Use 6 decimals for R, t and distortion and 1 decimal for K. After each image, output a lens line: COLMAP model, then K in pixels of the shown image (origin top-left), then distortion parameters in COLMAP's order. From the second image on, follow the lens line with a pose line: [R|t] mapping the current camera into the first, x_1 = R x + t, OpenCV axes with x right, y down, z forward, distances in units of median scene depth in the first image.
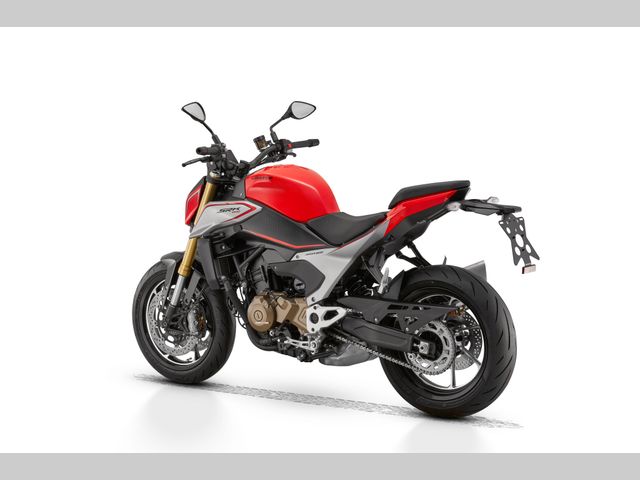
lens RADIAL K [[1309.5, 0, 321.1], [0, 1309.5, 240.6], [0, 0, 1]] dist [0.008272, 0.000000]
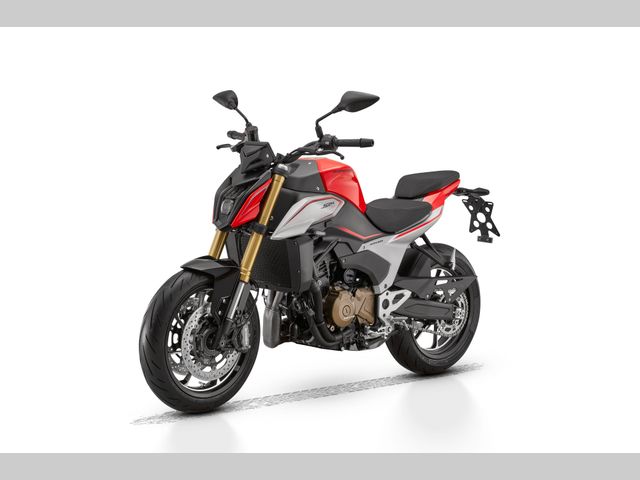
lens RADIAL K [[1309.5, 0, 320.3], [0, 1309.5, 242.4], [0, 0, 1]] dist [0.008272, 0.000000]
pose [[0.231341, -0.055375, 0.971296, -1.036421], [0.072198, 0.996603, 0.039622, -0.035406], [-0.970190, 0.060959, 0.234553, 0.799741]]
